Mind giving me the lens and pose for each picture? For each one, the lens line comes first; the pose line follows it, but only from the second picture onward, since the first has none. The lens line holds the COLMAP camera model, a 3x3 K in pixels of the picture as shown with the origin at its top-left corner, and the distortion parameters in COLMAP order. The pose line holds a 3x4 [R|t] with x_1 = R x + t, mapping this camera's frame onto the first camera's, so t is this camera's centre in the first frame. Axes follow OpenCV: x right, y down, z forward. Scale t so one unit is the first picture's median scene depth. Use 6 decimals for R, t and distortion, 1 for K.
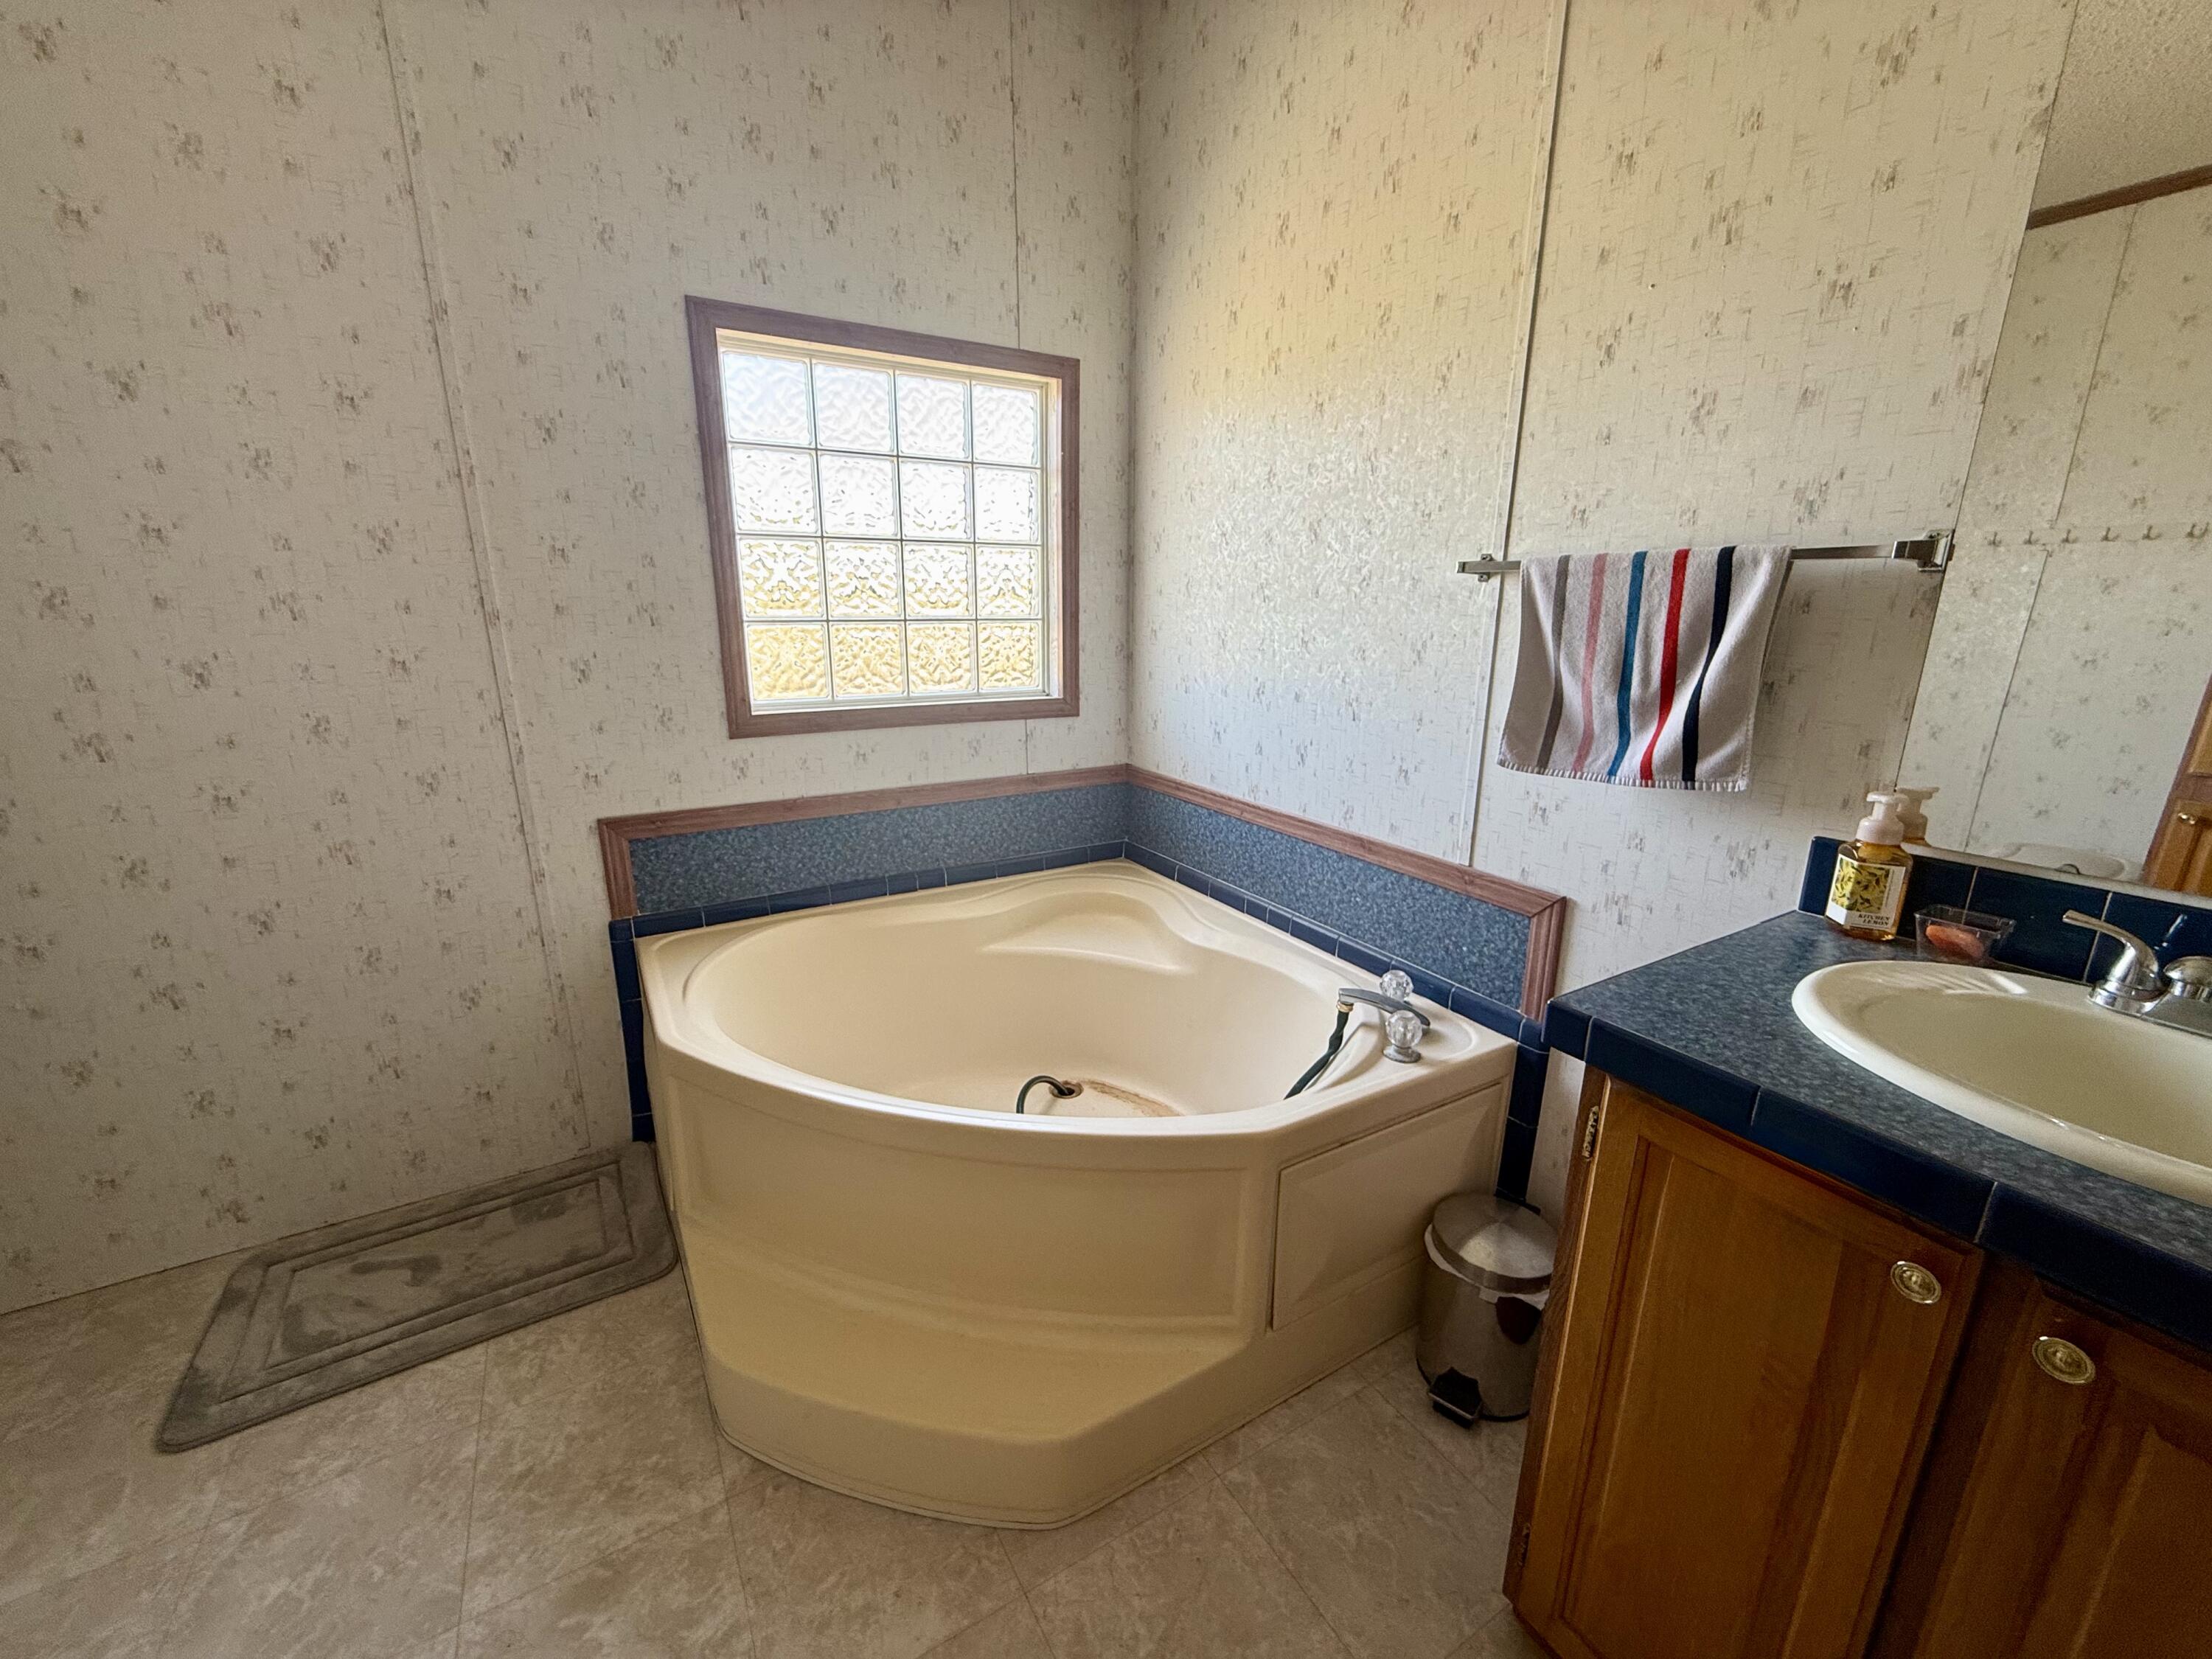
lens RADIAL K [[883.1, 0, 1104.1], [0, 883.1, 829.8], [0, 0, 1]] dist [-0.000969, 0.000100]
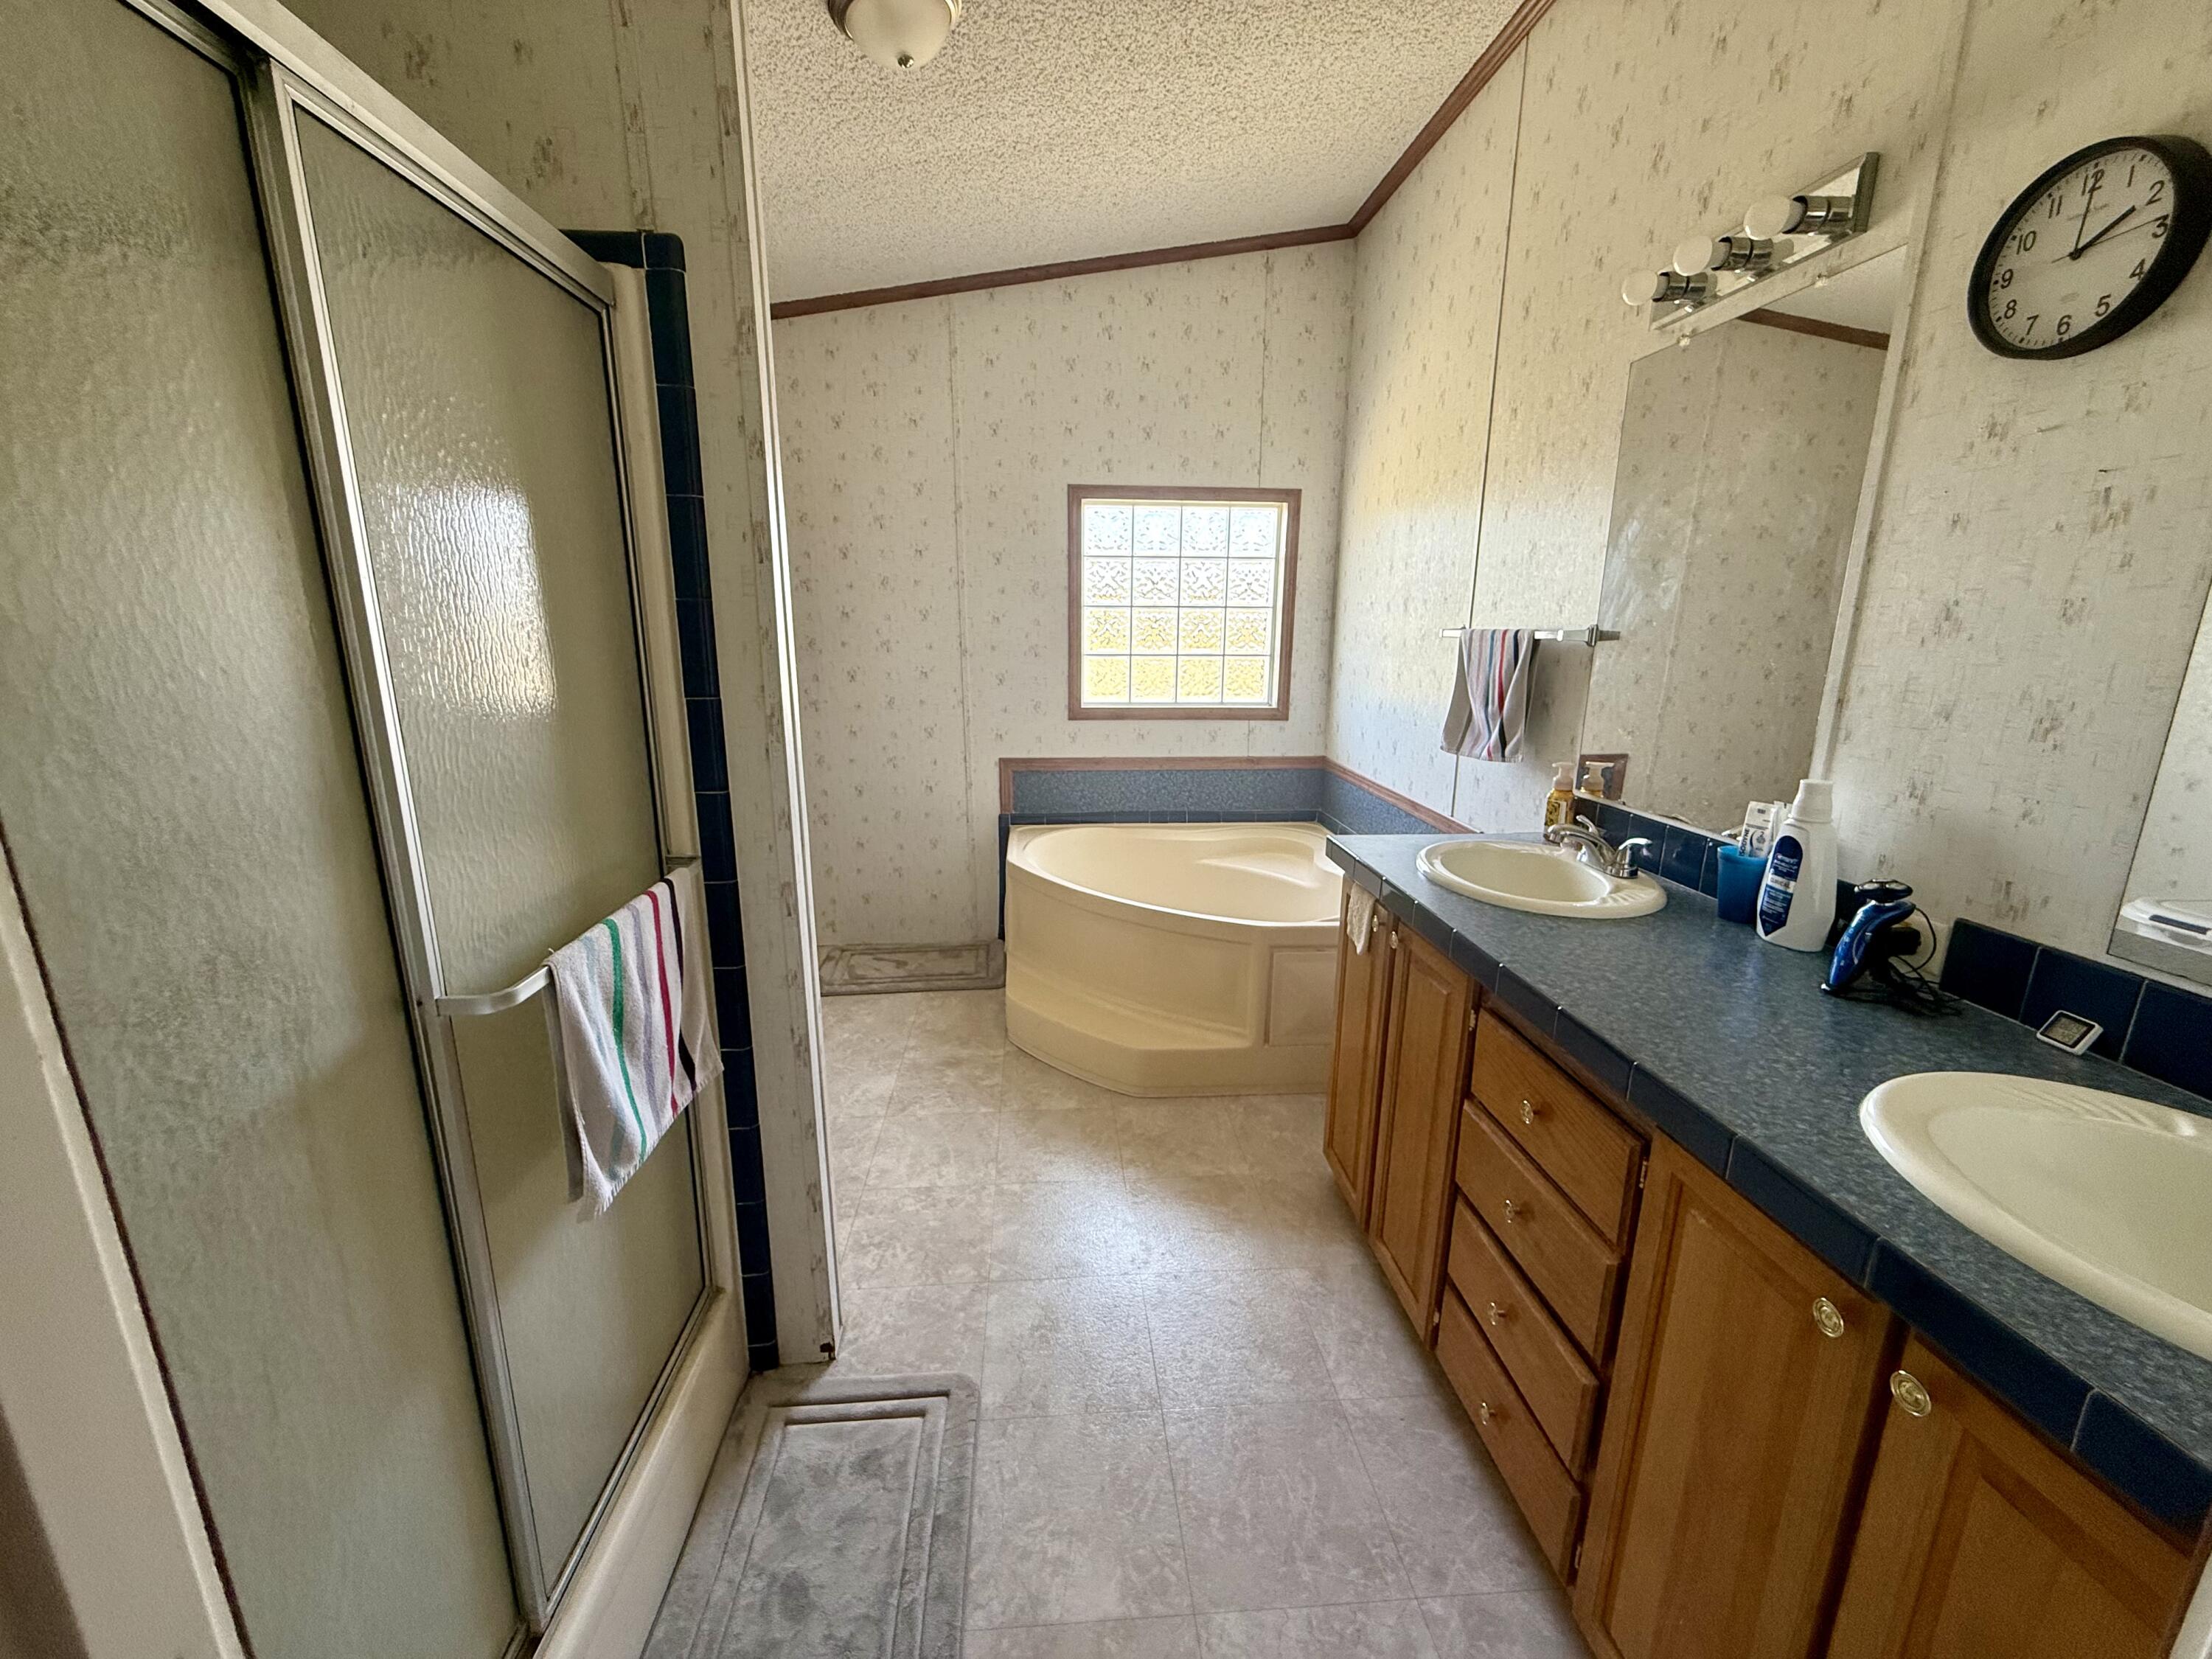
lens RADIAL K [[883.1, 0, 1106.7], [0, 883.1, 829.5], [0, 0, 1]] dist [-0.000969, 0.000100]
pose [[0.898867, 0.101647, -0.426270, 0.437250], [-0.112354, 0.993668, 0.000028, 0.109663], [0.423574, 0.047868, 0.904596, -0.582485]]
